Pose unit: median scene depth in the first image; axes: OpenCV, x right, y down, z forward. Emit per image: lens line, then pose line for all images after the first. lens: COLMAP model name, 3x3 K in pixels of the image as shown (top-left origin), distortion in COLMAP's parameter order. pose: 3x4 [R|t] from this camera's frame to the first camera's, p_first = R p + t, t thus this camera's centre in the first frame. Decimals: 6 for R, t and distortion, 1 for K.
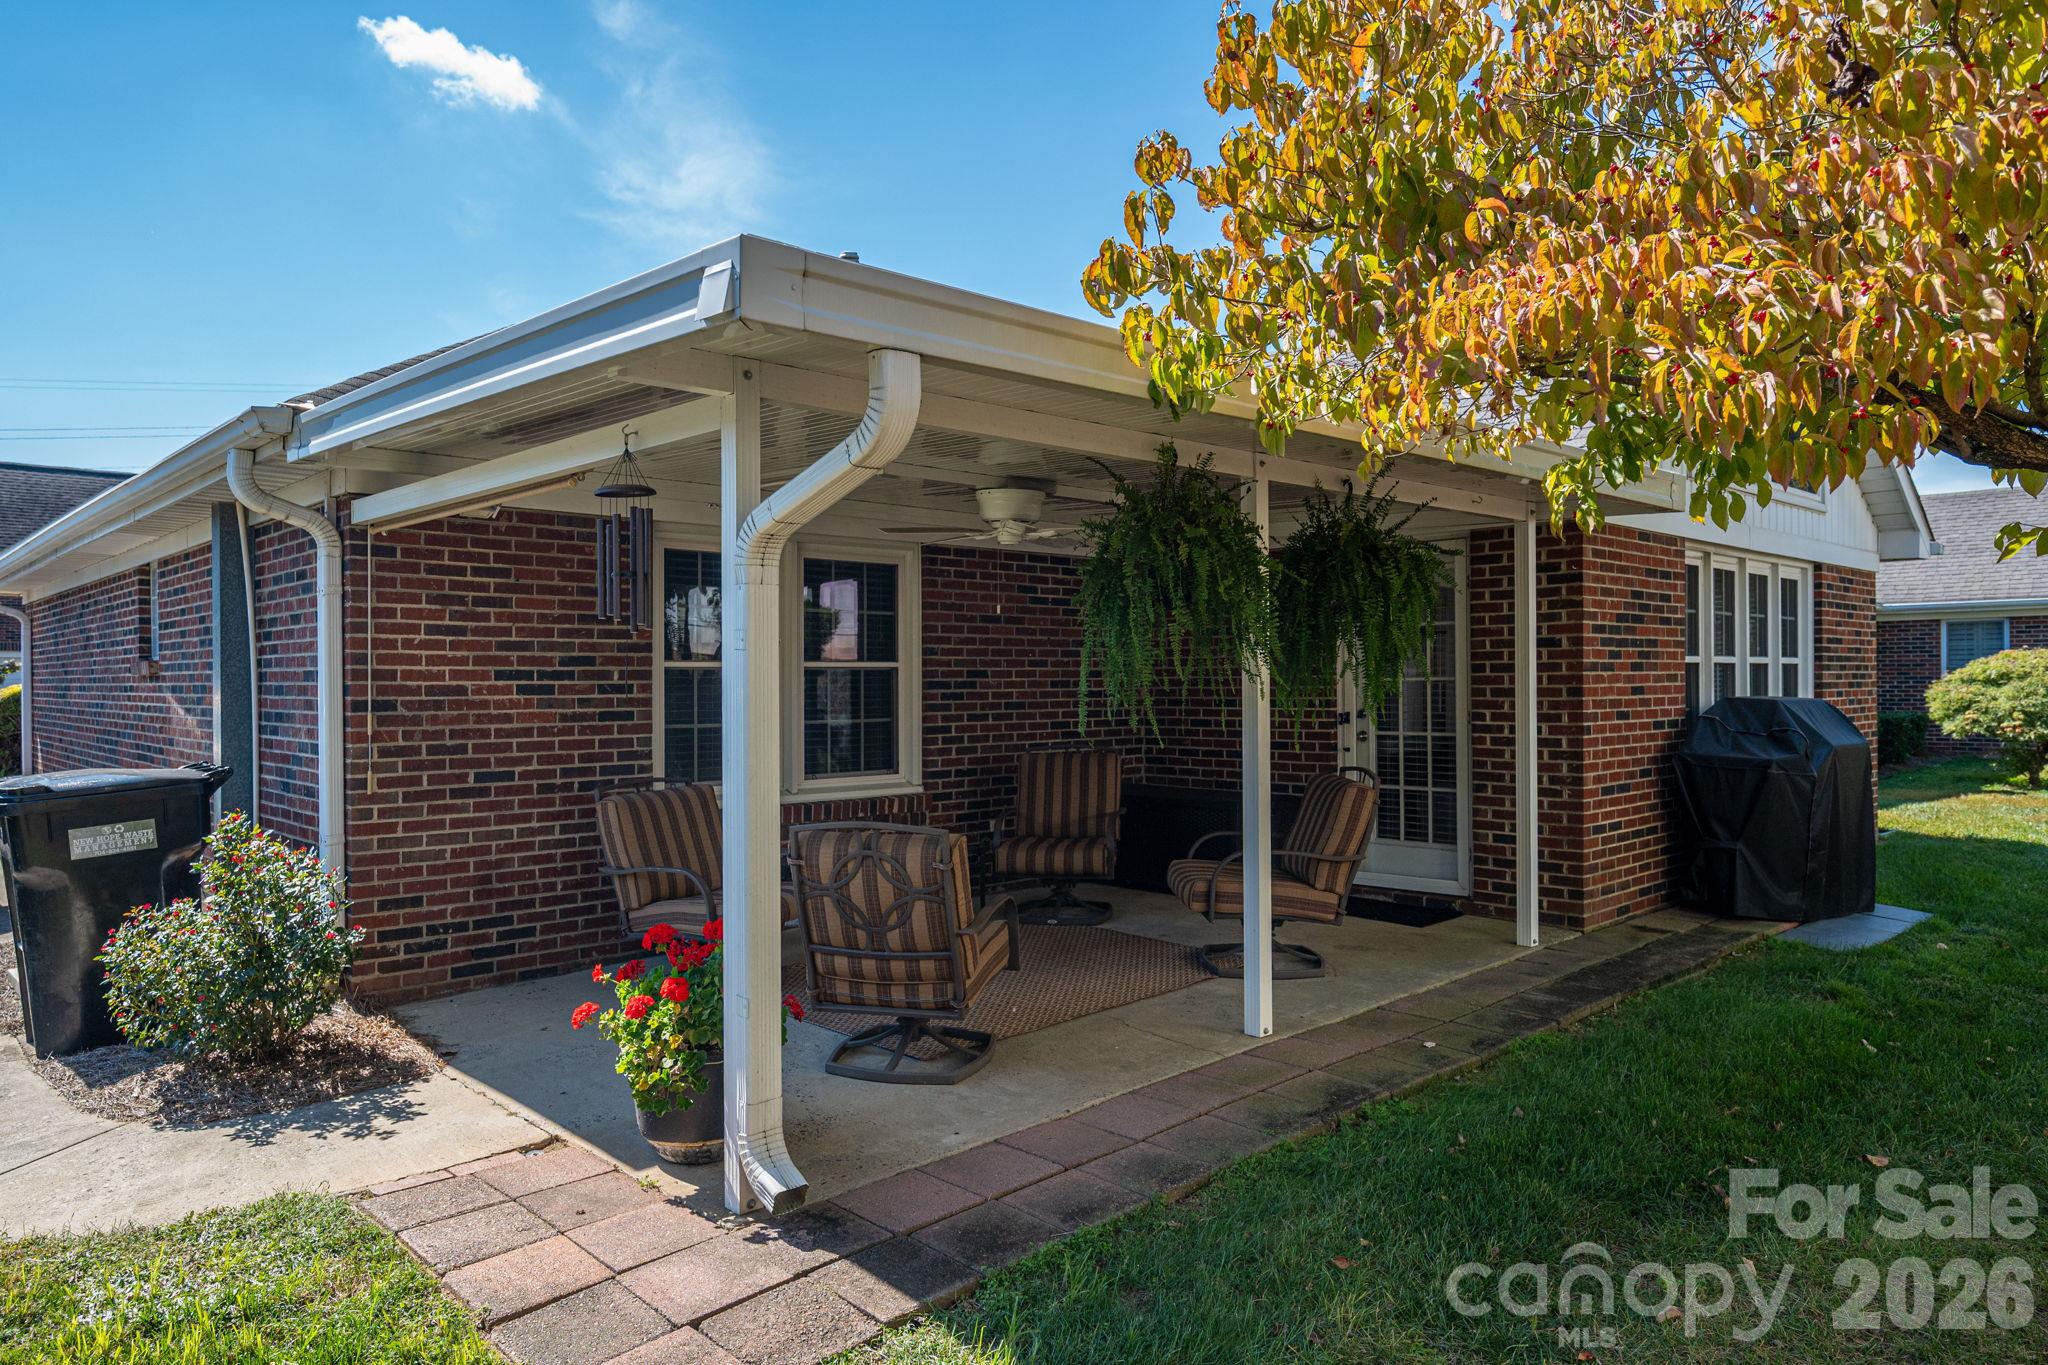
lens RADIAL K [[1346.5, 0, 952.2], [0, 1346.5, 682.4], [0, 0, 1]] dist [-0.003769, 0.002323]
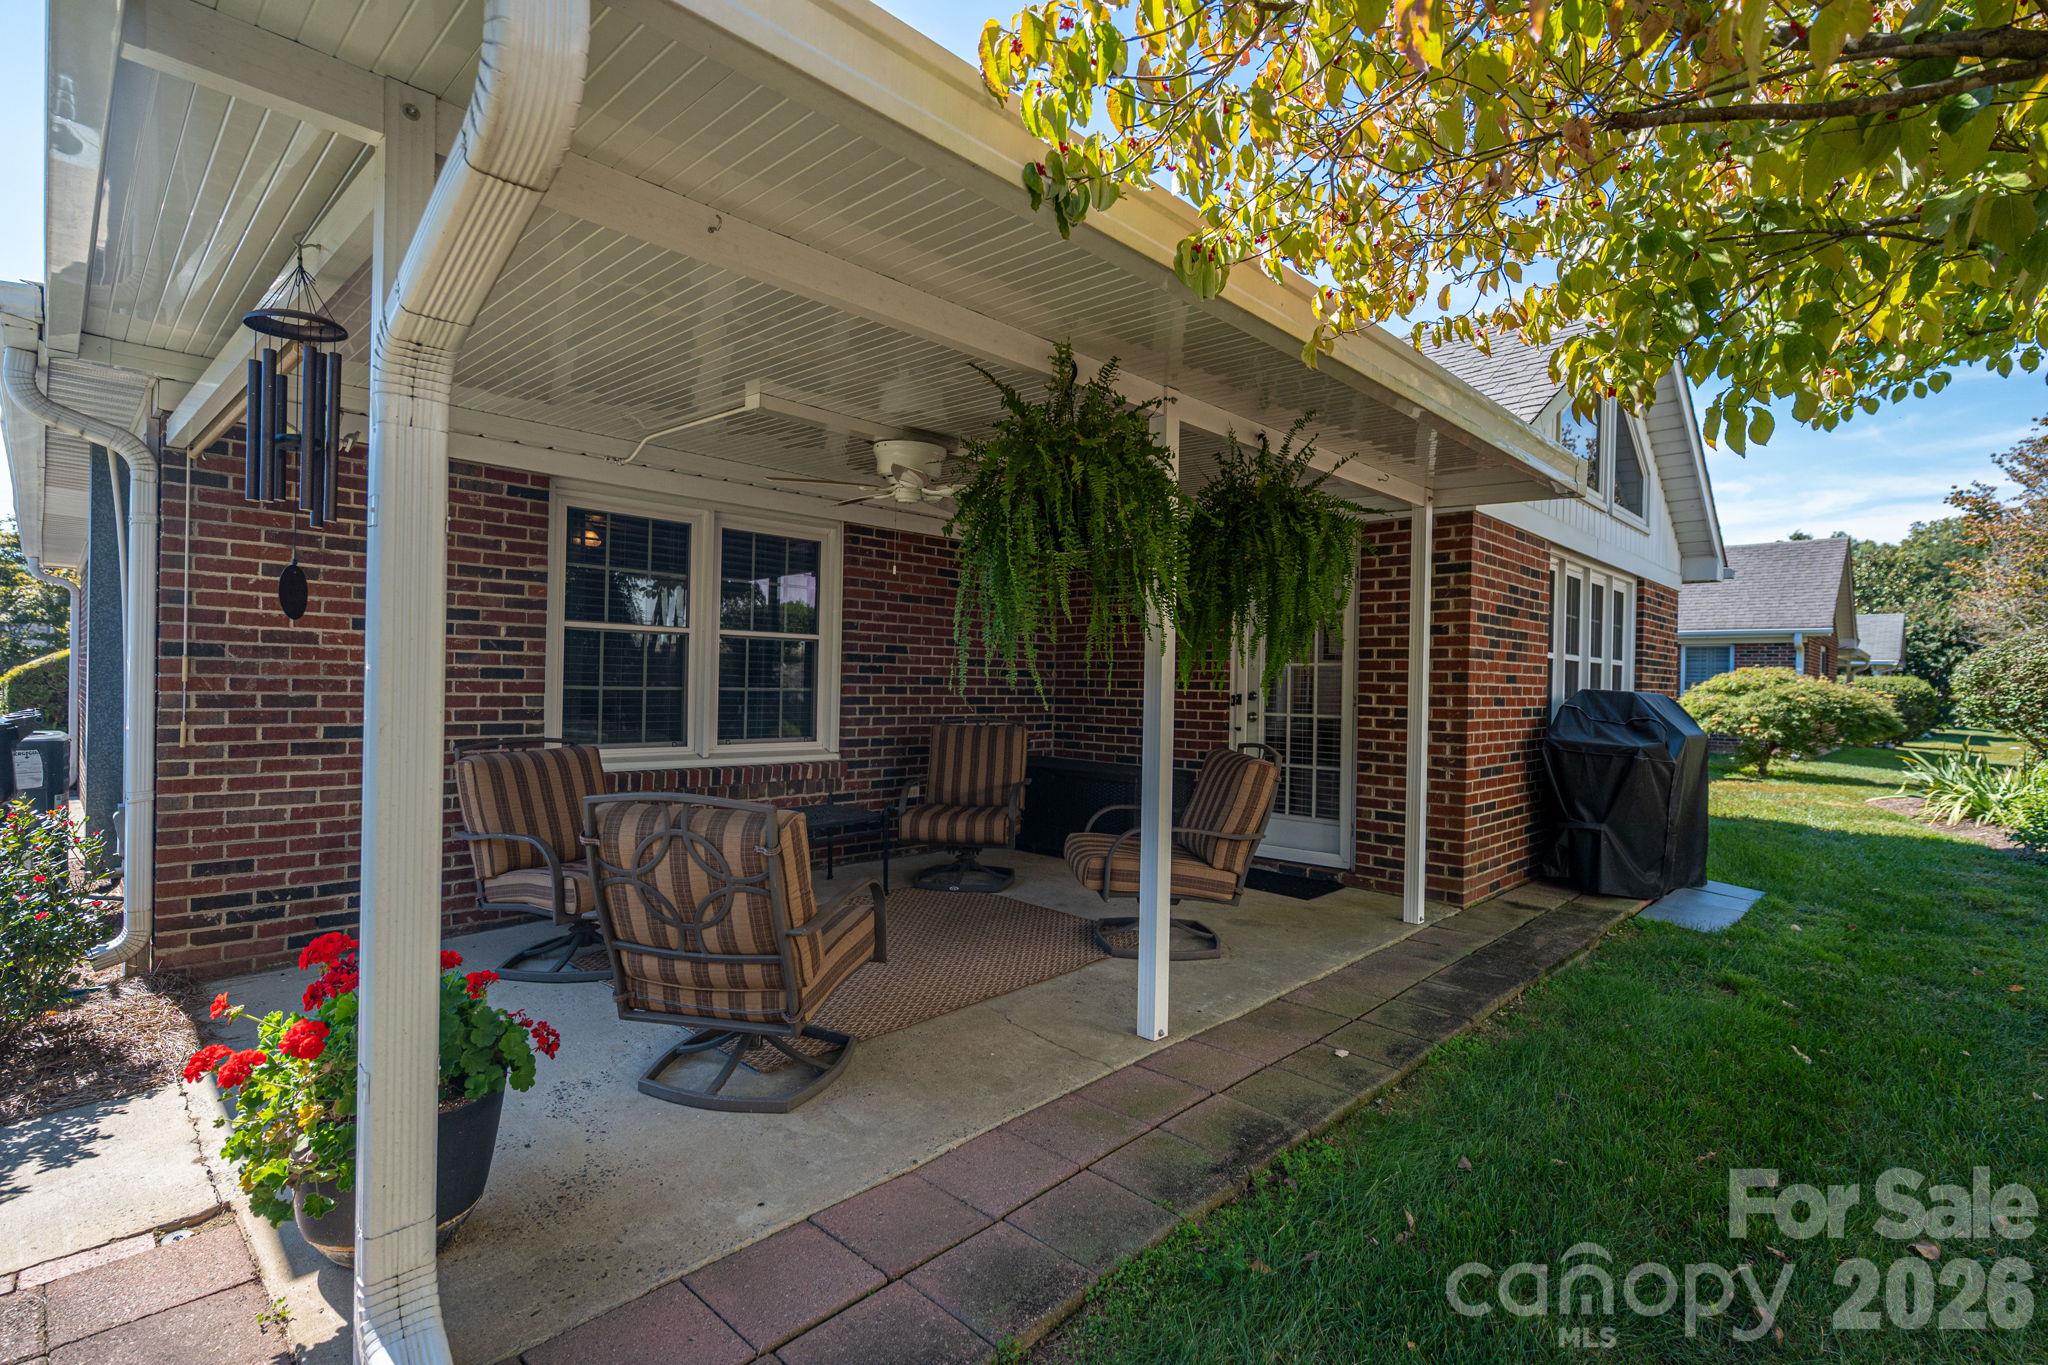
lens RADIAL K [[985.3, 0, 979.5], [0, 985.3, 684.3], [0, 0, 1]] dist [0.001559, 0.000280]
pose [[0.998464, 0.026388, 0.048721, 0.063408], [-0.026520, 0.999646, 0.002067, 0.024253], [-0.048650, -0.003356, 0.998810, 0.299294]]
